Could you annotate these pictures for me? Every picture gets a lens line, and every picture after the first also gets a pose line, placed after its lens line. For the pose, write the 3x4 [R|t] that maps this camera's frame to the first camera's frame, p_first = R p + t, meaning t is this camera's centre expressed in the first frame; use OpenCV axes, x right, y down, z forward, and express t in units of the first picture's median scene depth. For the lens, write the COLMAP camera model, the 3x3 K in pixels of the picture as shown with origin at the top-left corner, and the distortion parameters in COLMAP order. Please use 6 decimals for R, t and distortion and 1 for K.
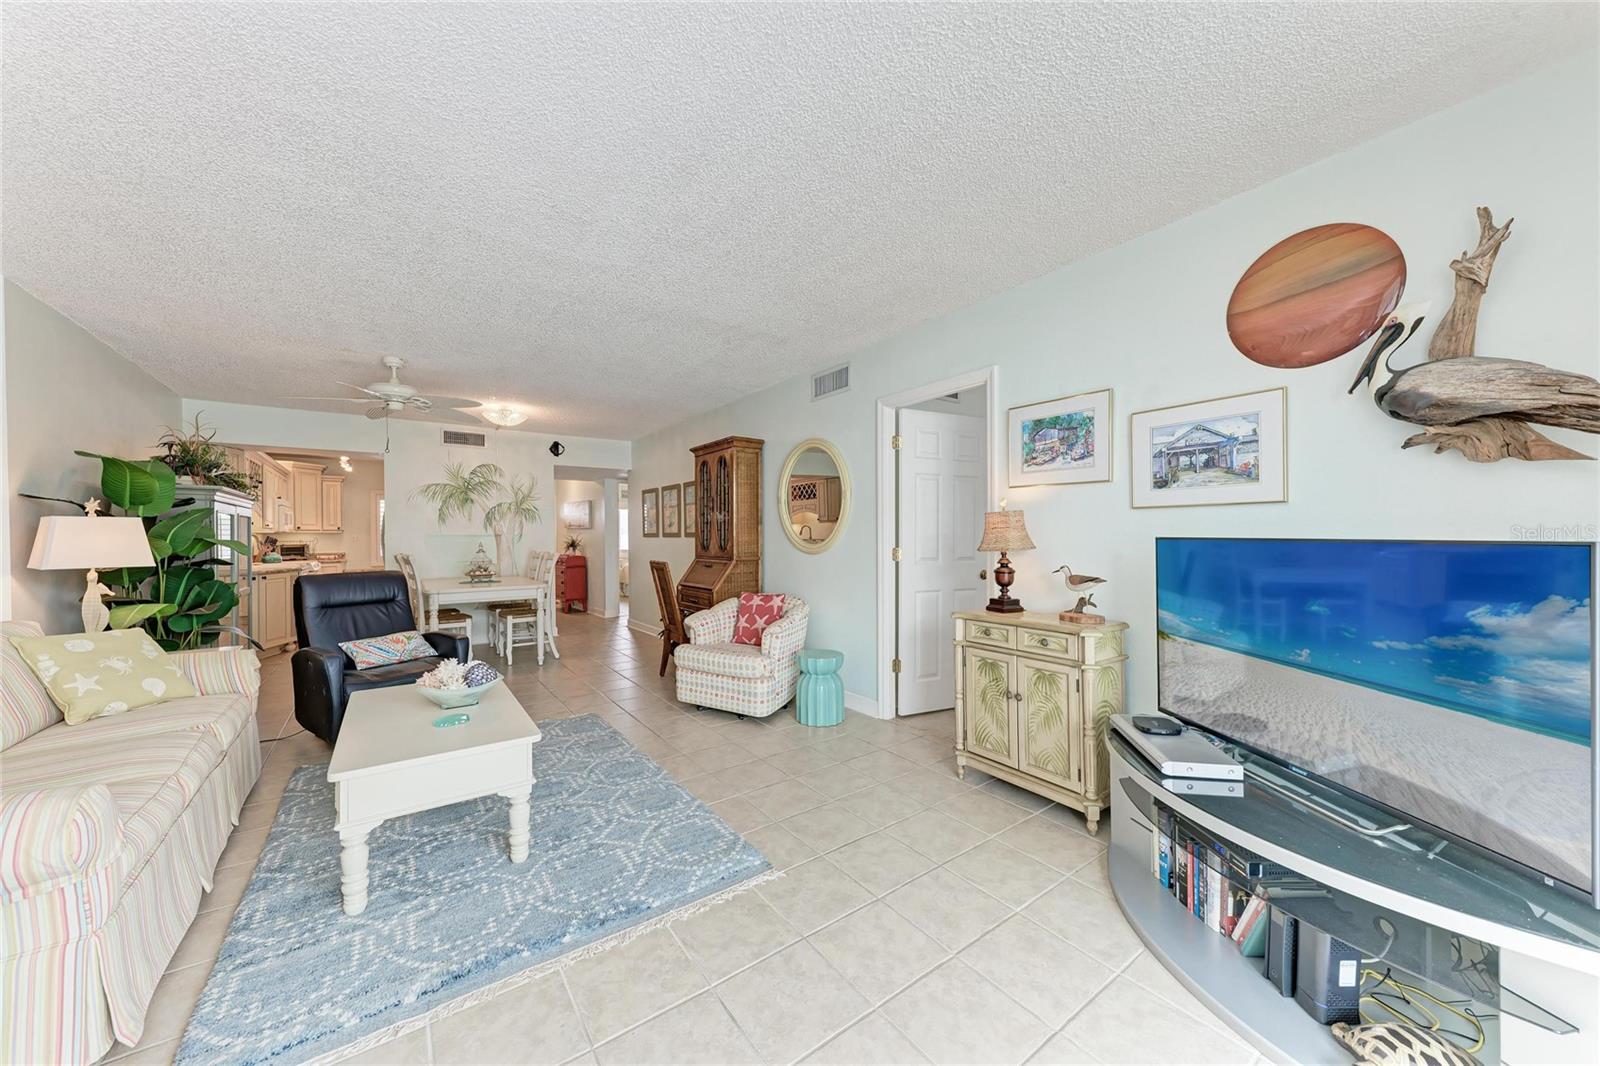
lens RADIAL K [[556.5, 0, 800.2], [0, 556.5, 535.3], [0, 0, 1]] dist [0.003333, -0.001010]
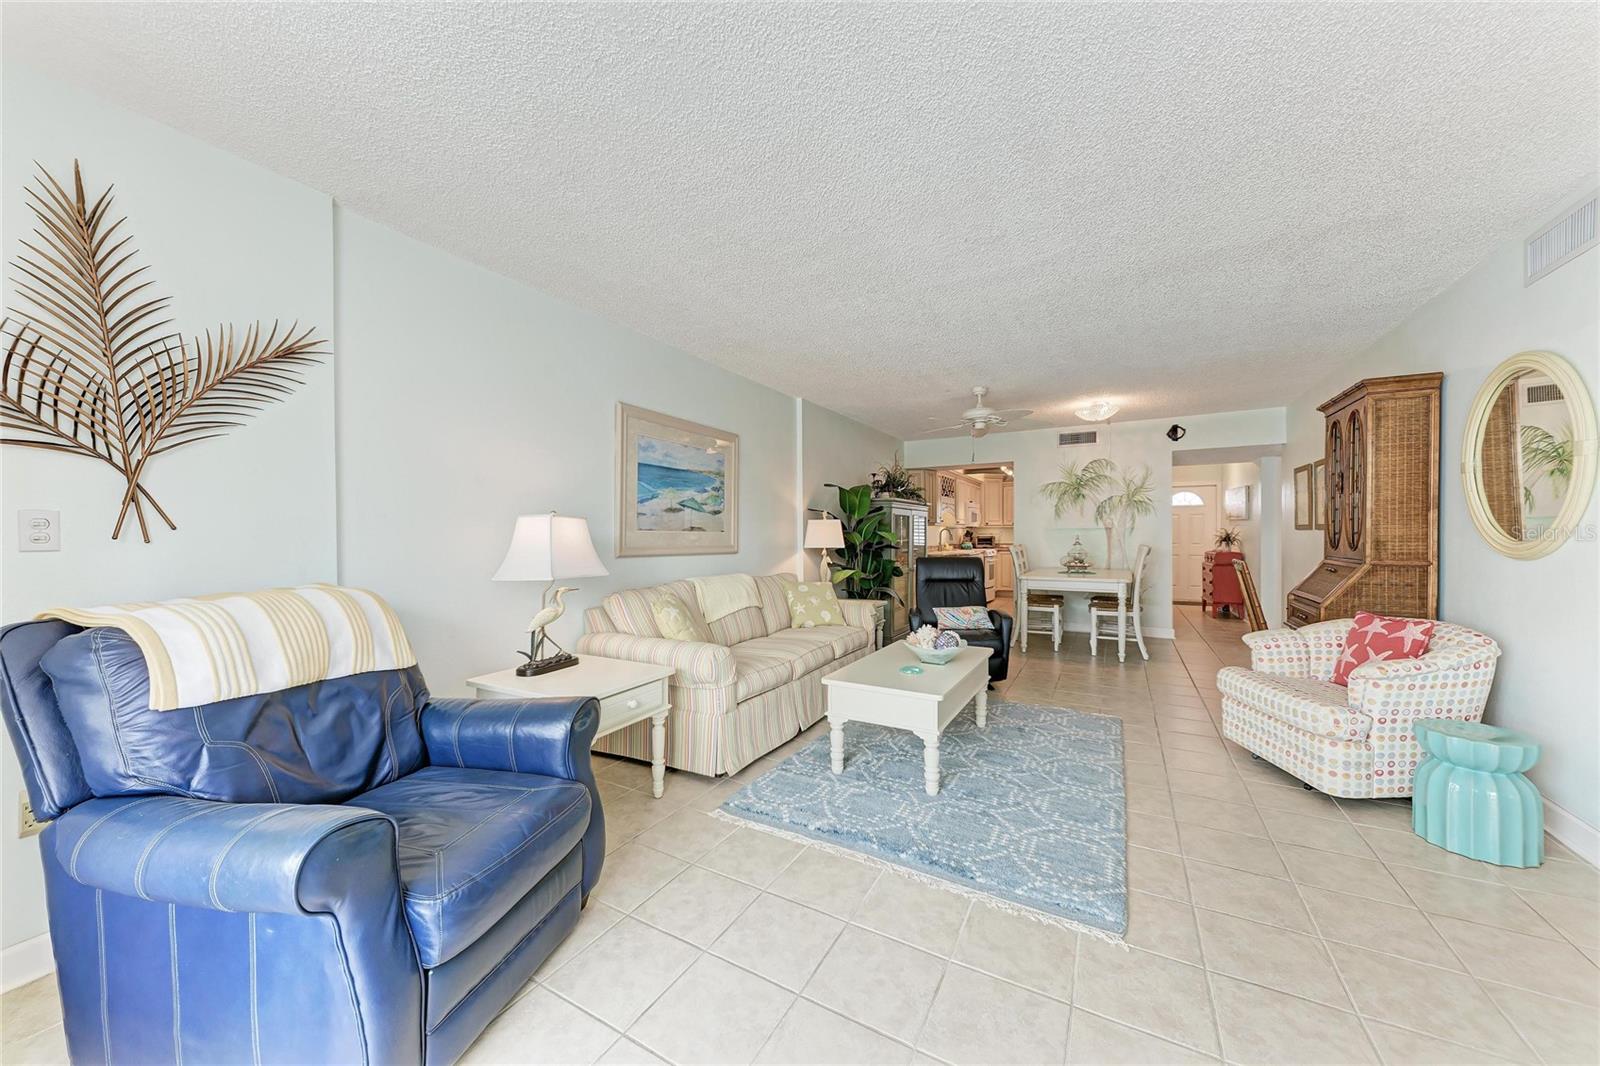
lens RADIAL K [[556.5, 0, 796.4], [0, 556.5, 529.7], [0, 0, 1]] dist [0.003333, -0.001010]
pose [[0.412487, -0.004059, -0.910955, 0.268672], [0.005909, 0.999981, -0.001781, 0.000986], [0.910944, -0.004648, 0.412503, 0.122965]]
